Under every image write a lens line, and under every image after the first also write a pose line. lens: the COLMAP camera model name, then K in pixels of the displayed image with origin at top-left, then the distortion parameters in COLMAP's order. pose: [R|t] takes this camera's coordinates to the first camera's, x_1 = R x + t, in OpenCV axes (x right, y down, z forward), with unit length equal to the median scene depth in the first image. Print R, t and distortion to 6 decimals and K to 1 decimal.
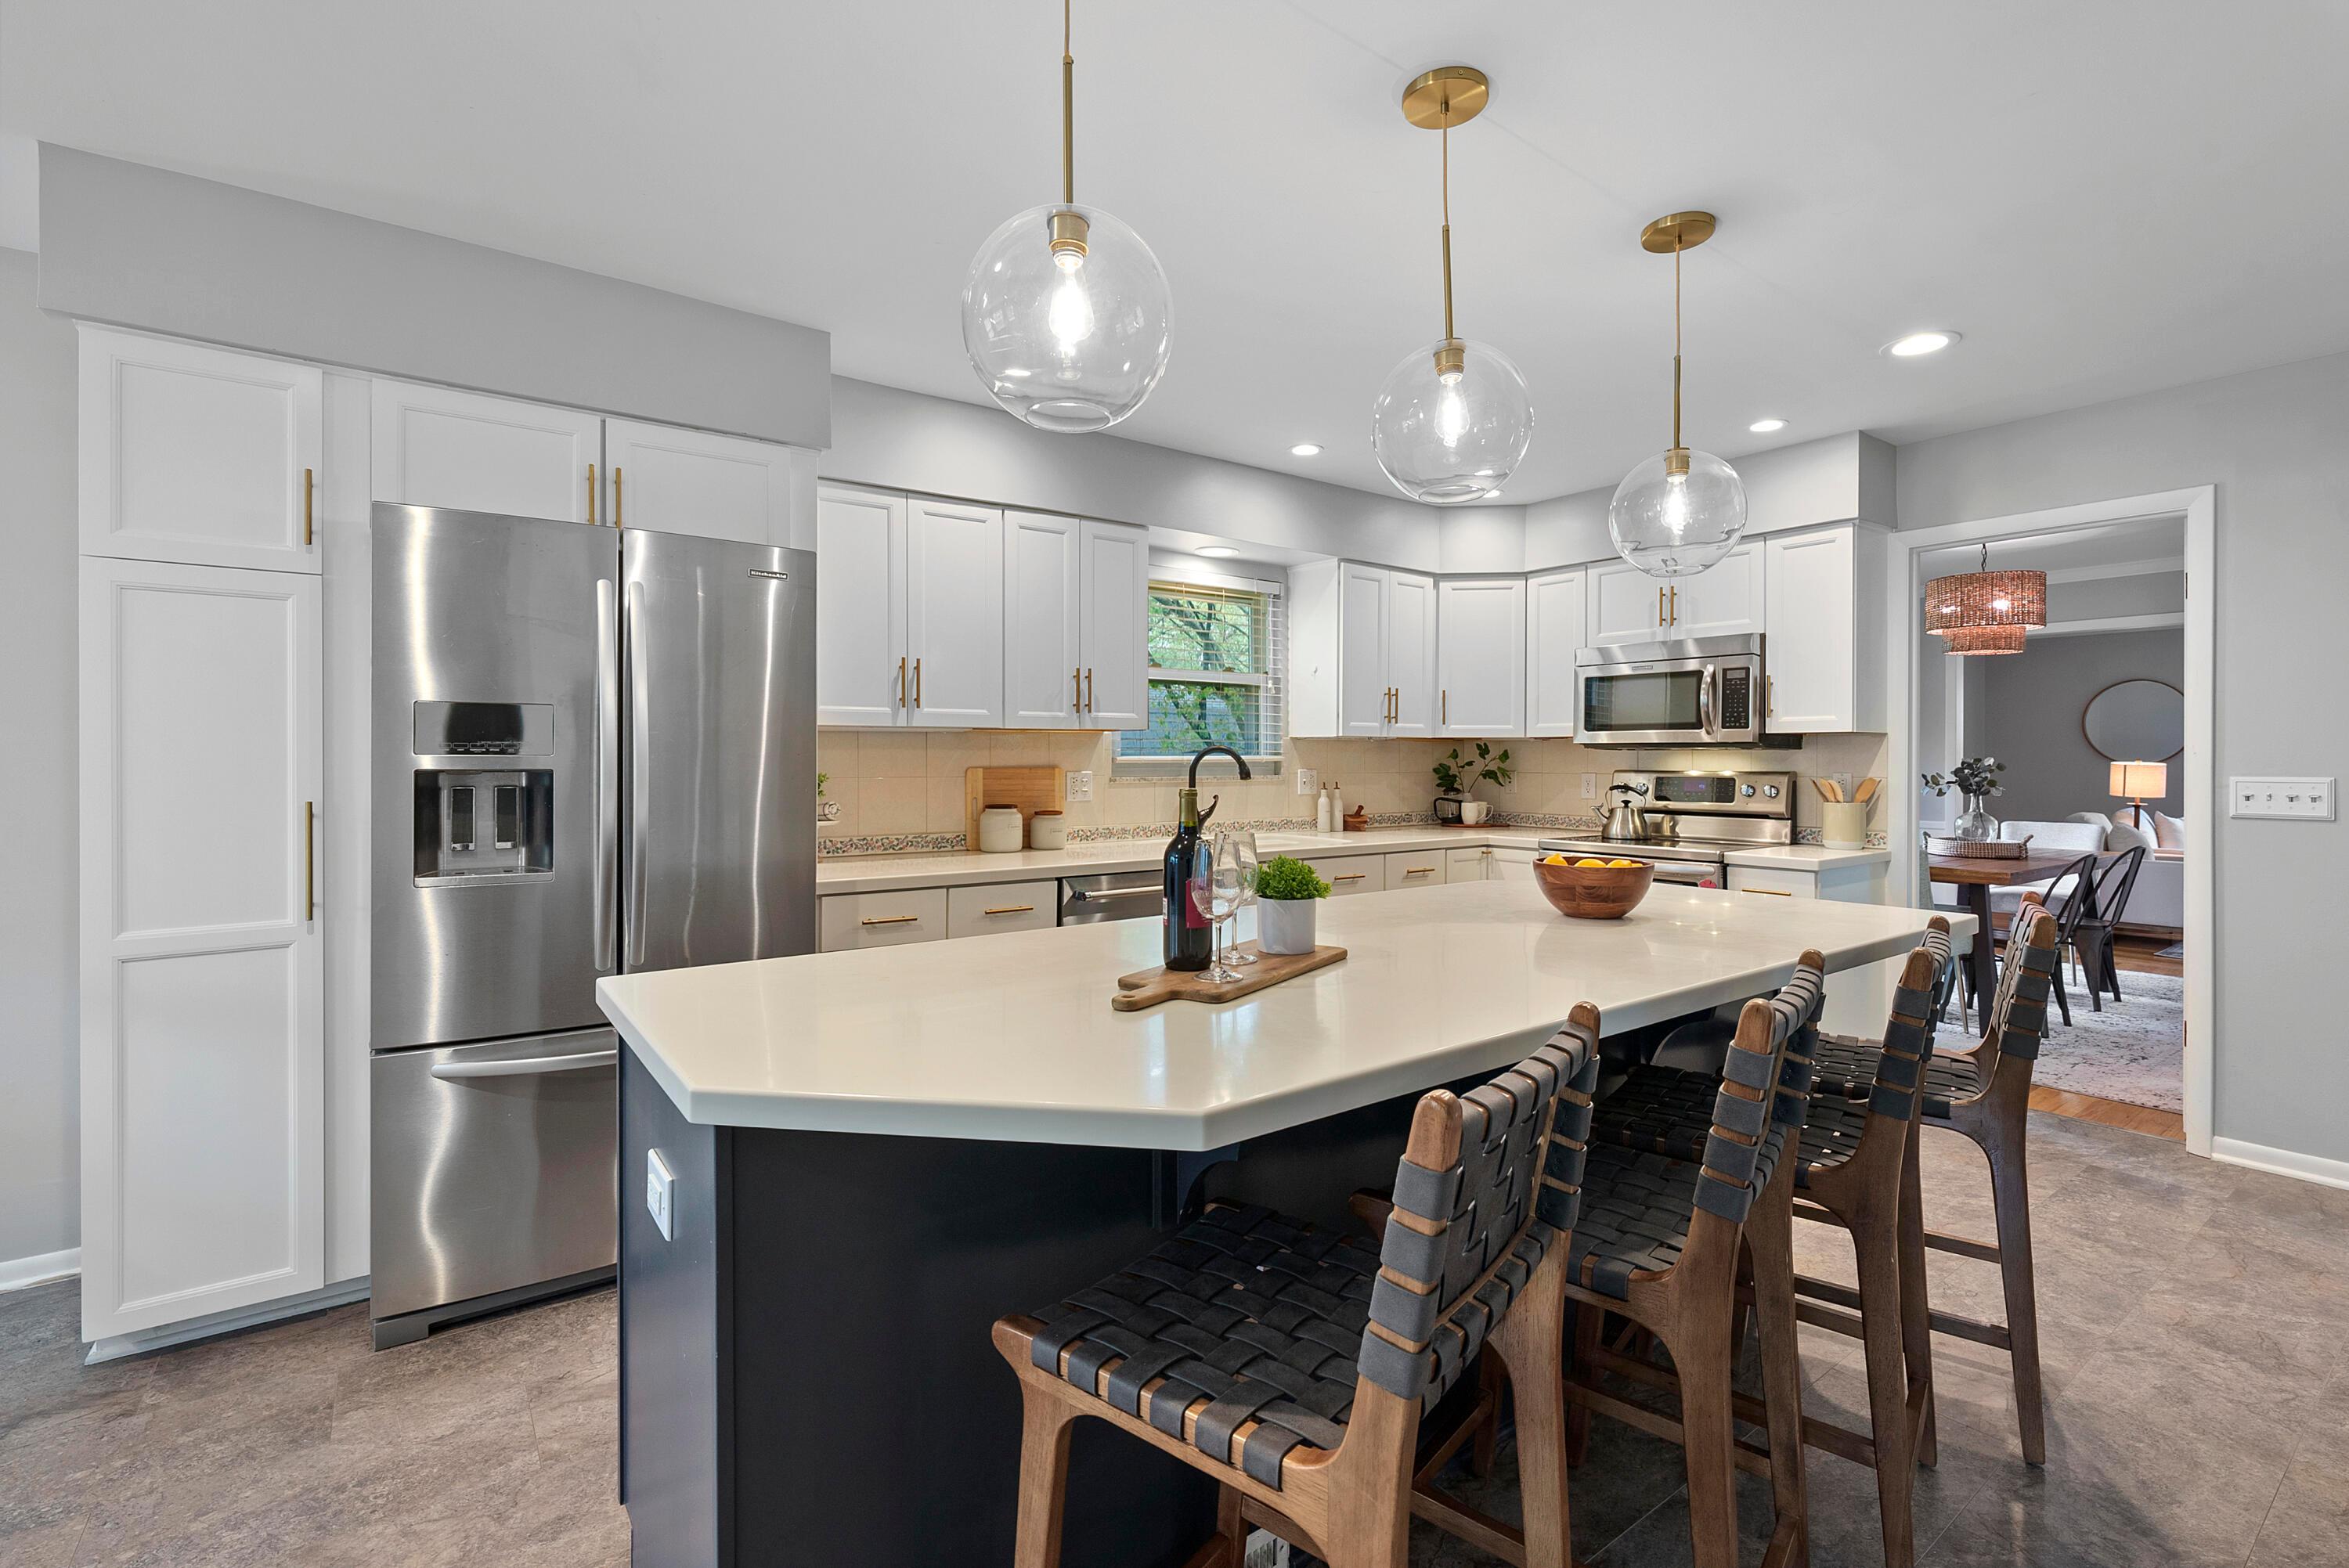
lens RADIAL K [[1051.7, 0, 1168.4], [0, 1051.7, 764.7], [0, 0, 1]] dist [0.000597, -0.000062]
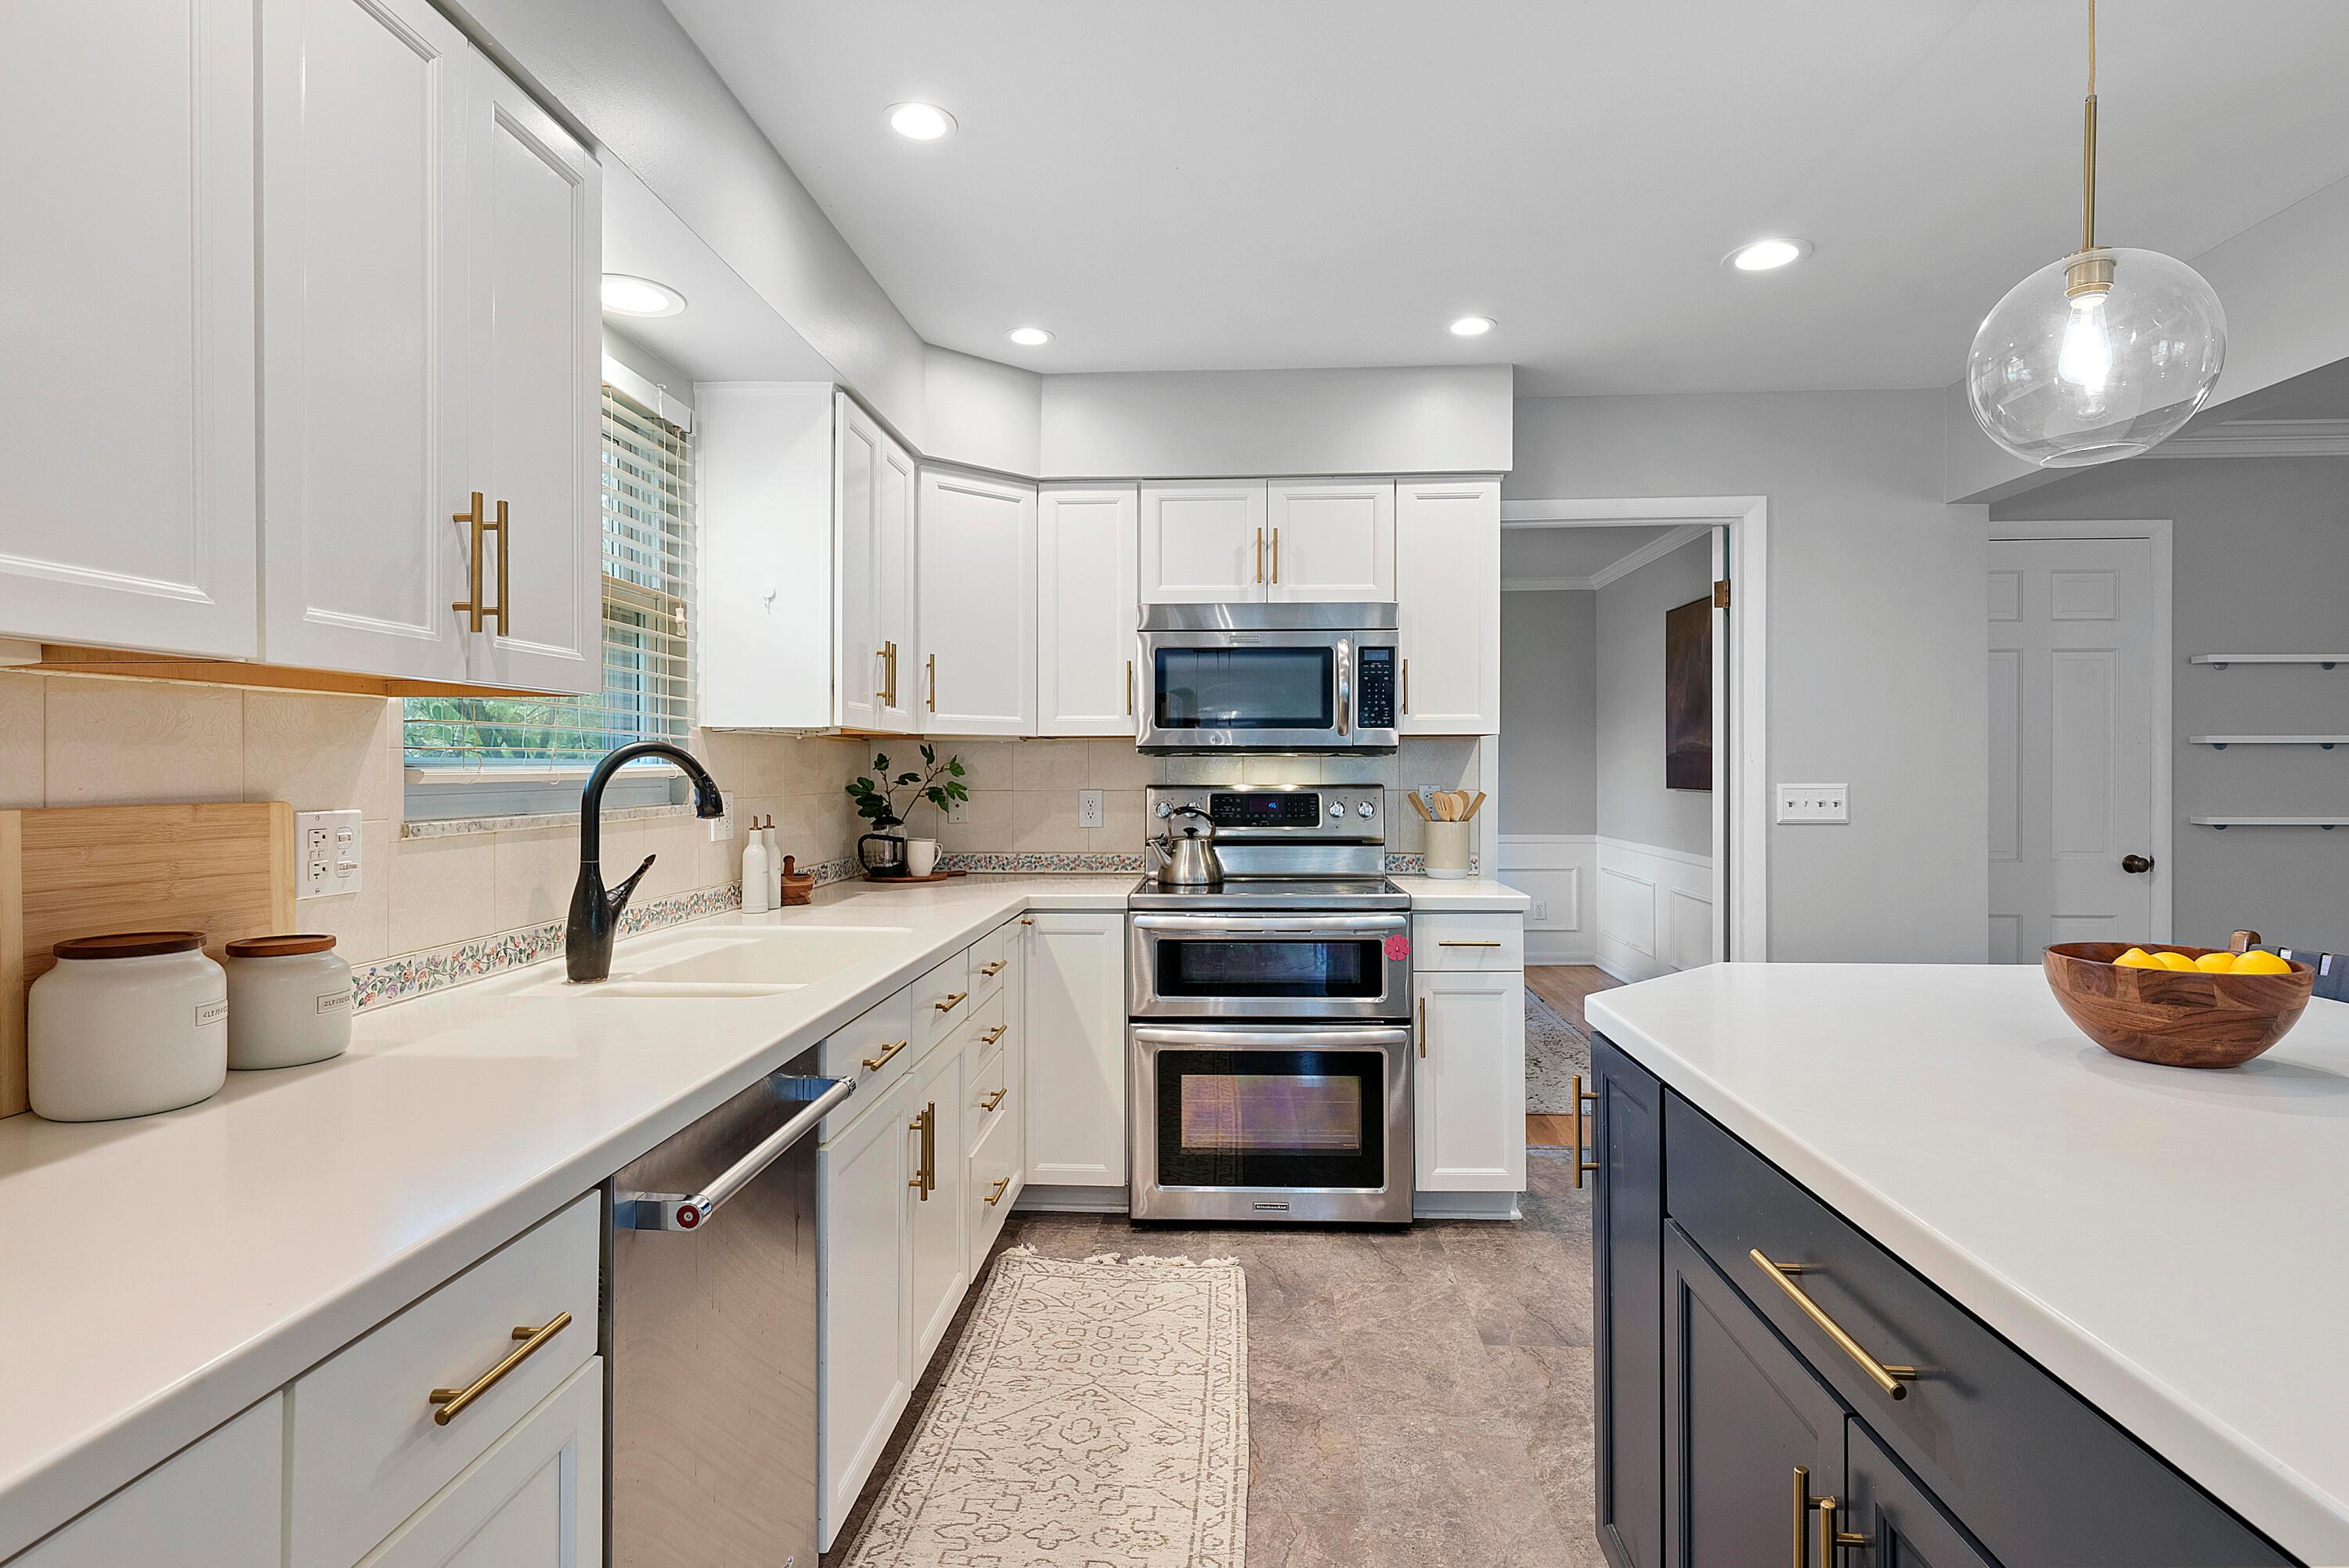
lens RADIAL K [[1225.2, 0, 1170.4], [0, 1225.2, 771.8], [0, 0, 1]] dist [0.007513, 0.001007]
pose [[0.633272, -0.004560, 0.773916, -0.209672], [0.007198, 0.999974, 0.000002, -0.003595], [-0.773896, 0.005569, 0.633288, 0.512594]]
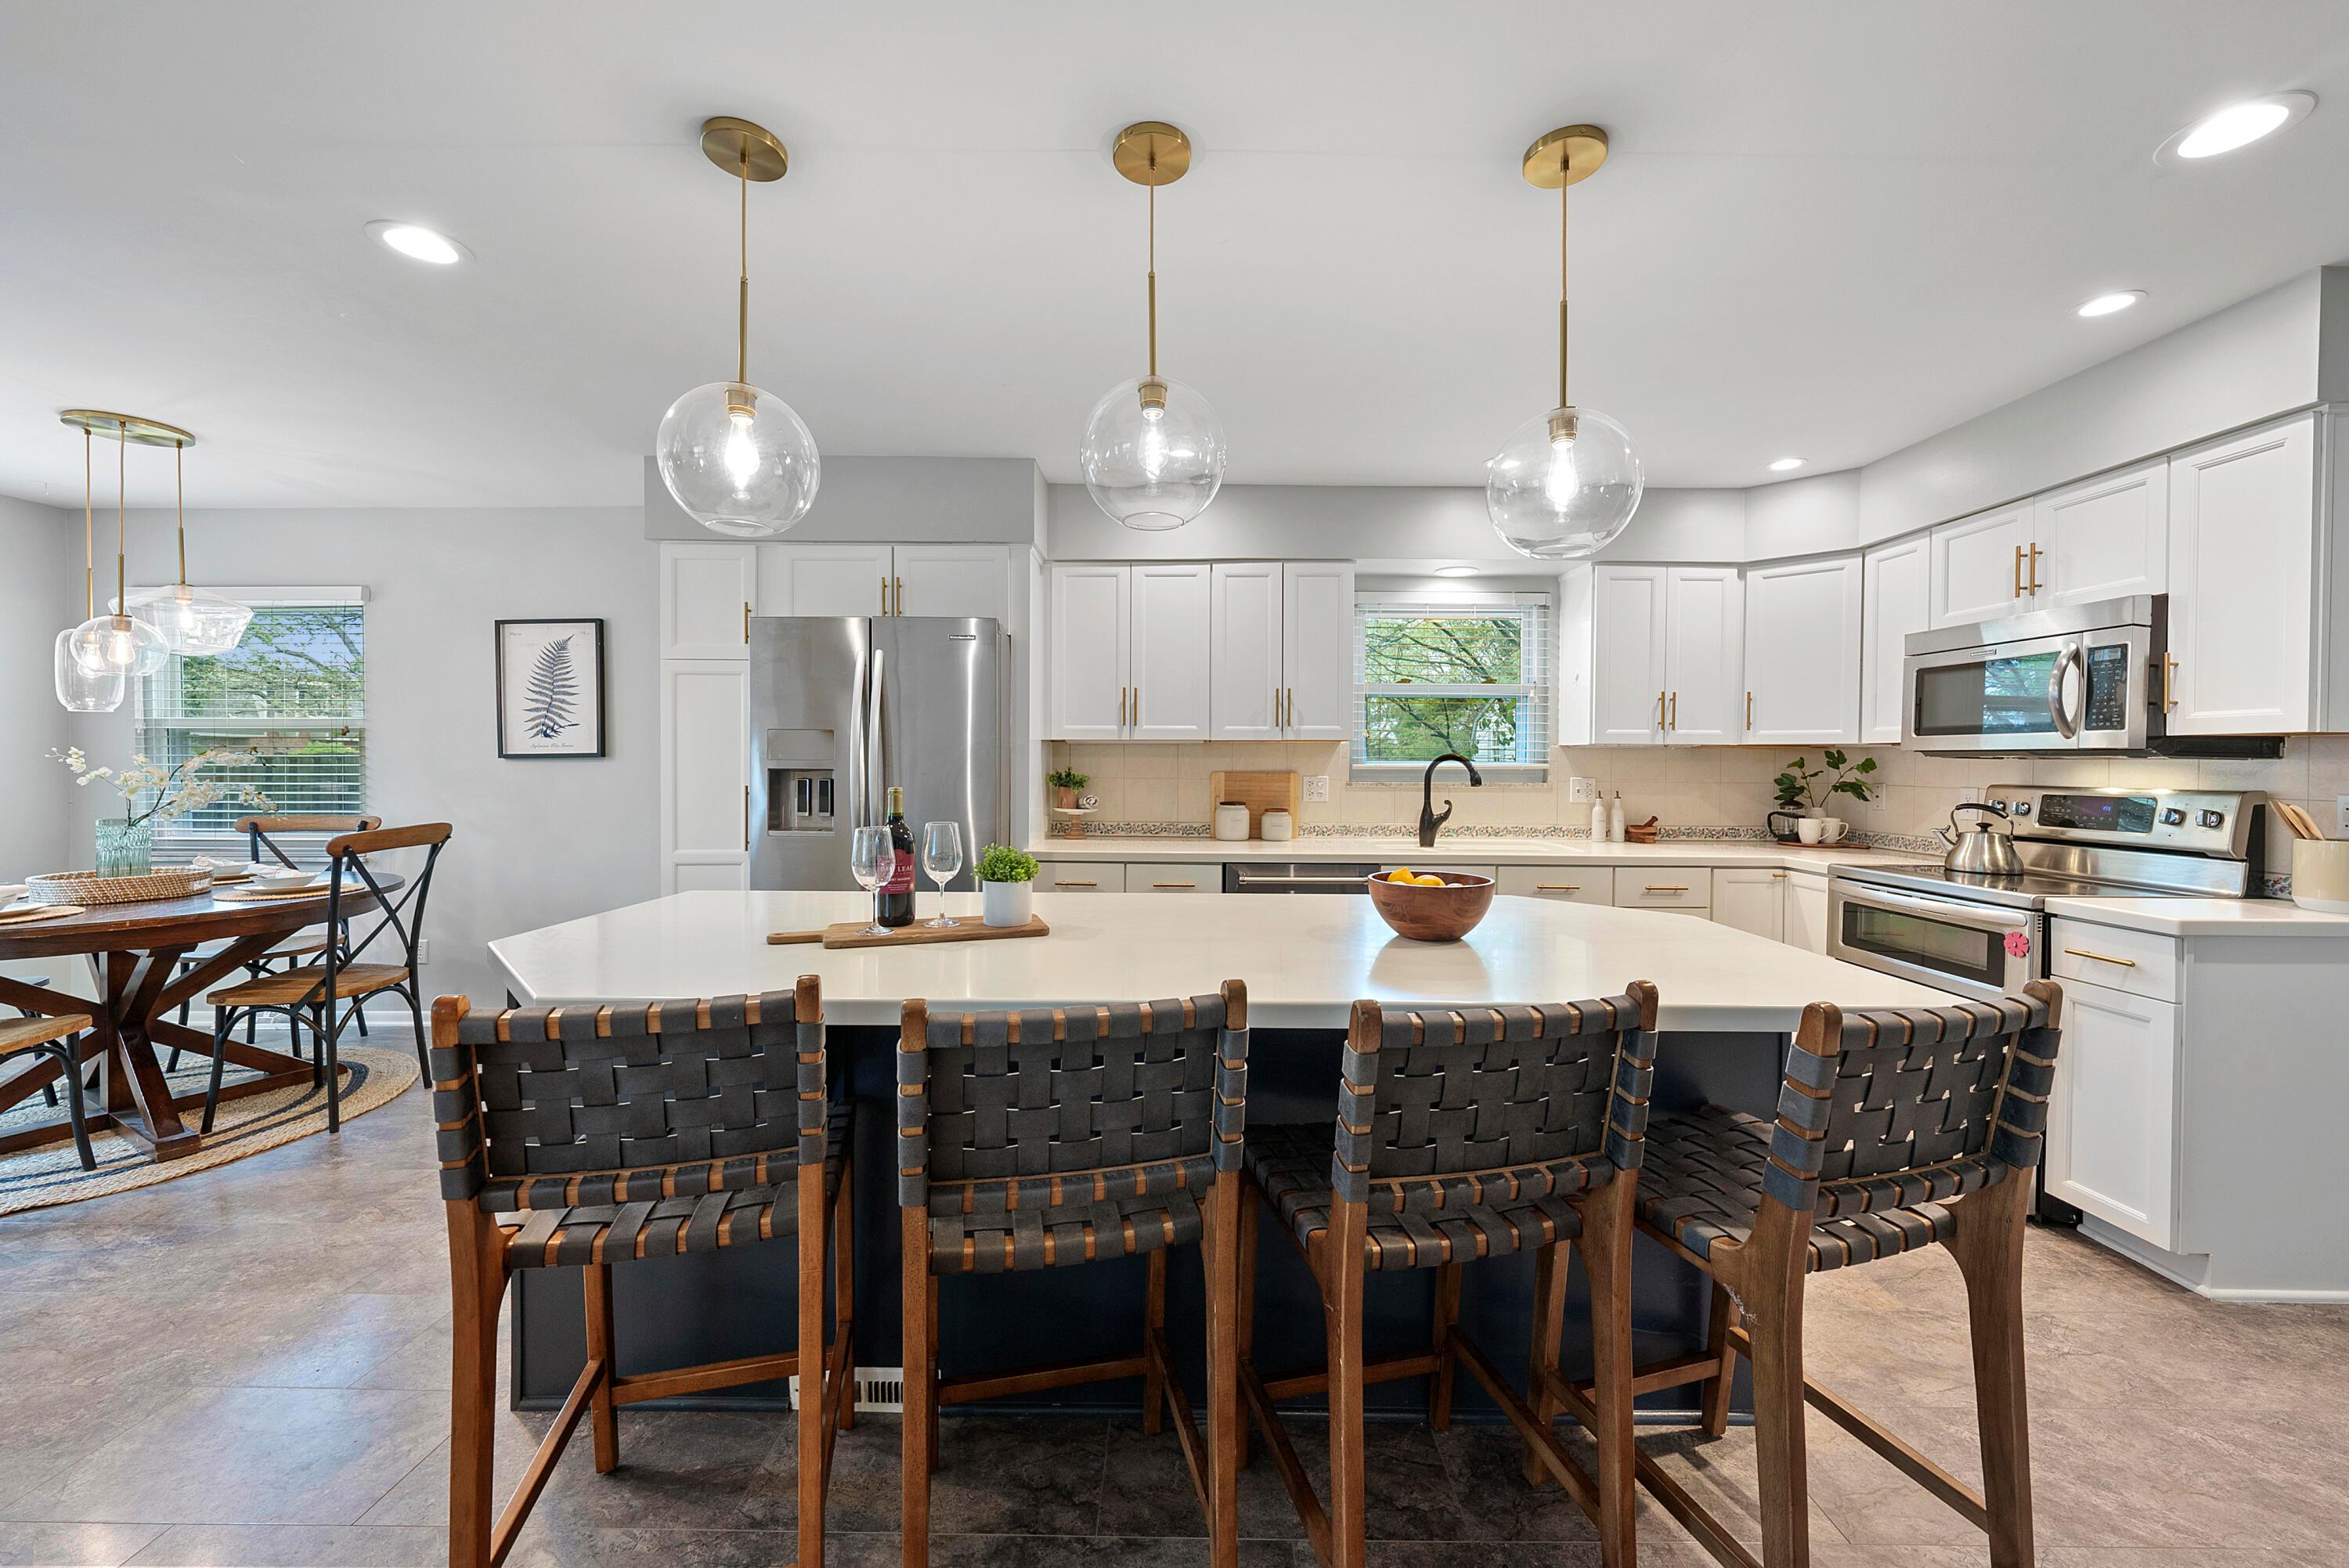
lens RADIAL K [[869.8, 0, 1174.0], [0, 869.8, 773.9], [0, 0, 1]] dist [-0.000476, -0.000067]
pose [[0.800622, 0.012523, -0.599039, 0.351672], [-0.009463, 0.999921, 0.008256, -0.002344], [0.599096, -0.000941, 0.800677, 0.124742]]
